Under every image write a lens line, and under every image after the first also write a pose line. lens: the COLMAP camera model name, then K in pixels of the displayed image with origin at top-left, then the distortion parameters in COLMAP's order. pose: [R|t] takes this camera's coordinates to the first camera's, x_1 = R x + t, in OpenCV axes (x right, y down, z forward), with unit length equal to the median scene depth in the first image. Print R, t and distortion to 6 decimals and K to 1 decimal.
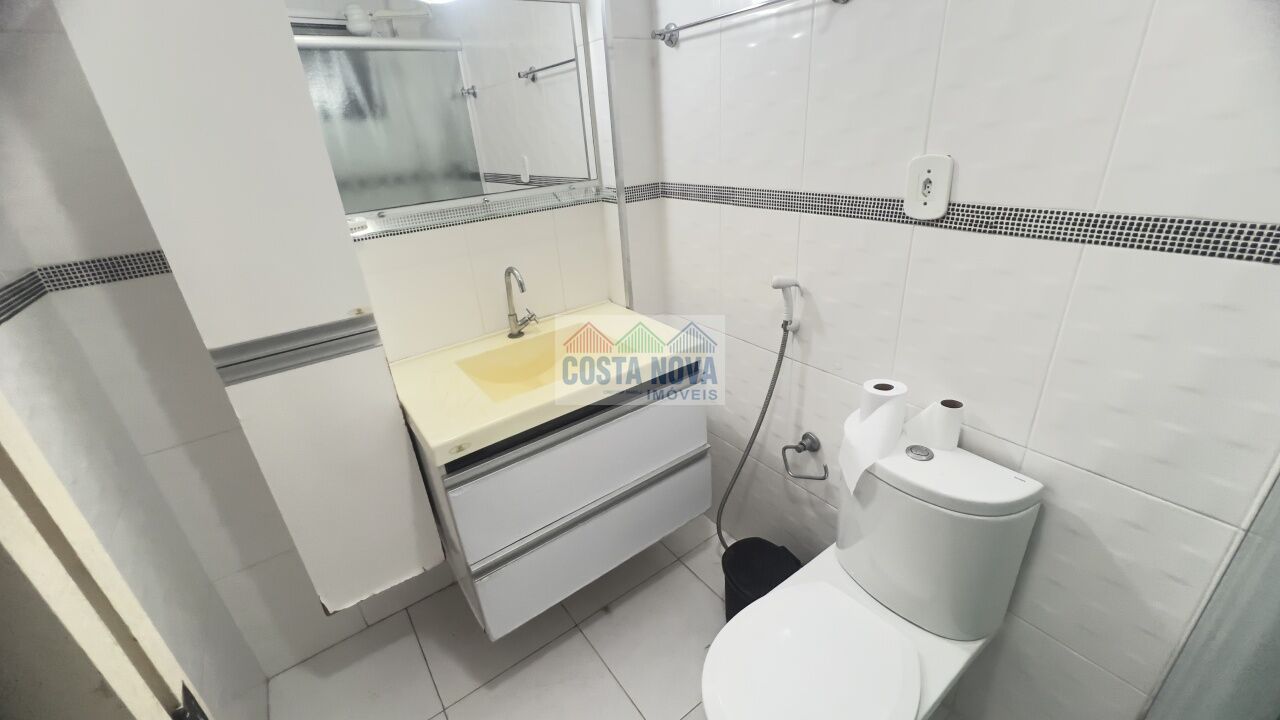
lens RADIAL K [[515.6, 0, 641.7], [0, 515.6, 355.8], [0, 0, 1]] dist [-0.001110, -0.000252]
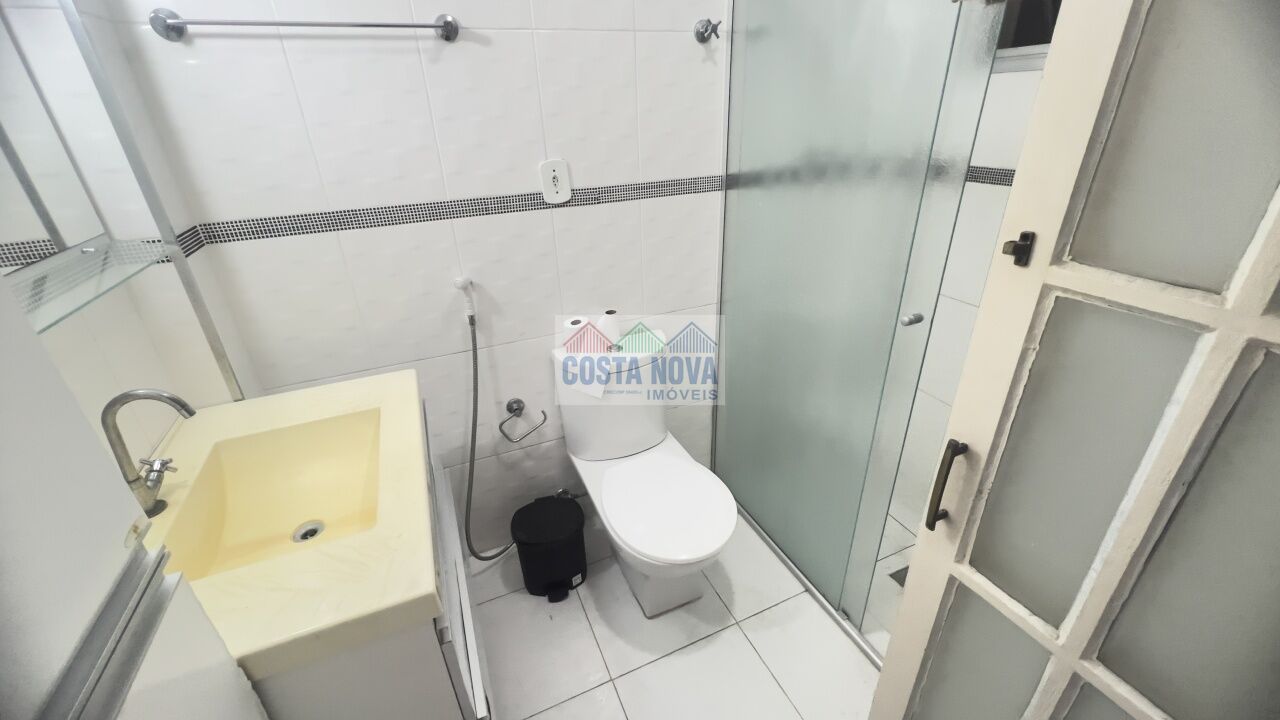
lens RADIAL K [[515.6, 0, 641.7], [0, 515.6, 355.8], [0, 0, 1]] dist [-0.001110, -0.000252]
pose [[0.220104, -0.374780, 0.900608, -0.715228], [0.417076, 0.870761, 0.260428, -0.137149], [-0.881817, 0.318300, 0.347970, 0.337338]]
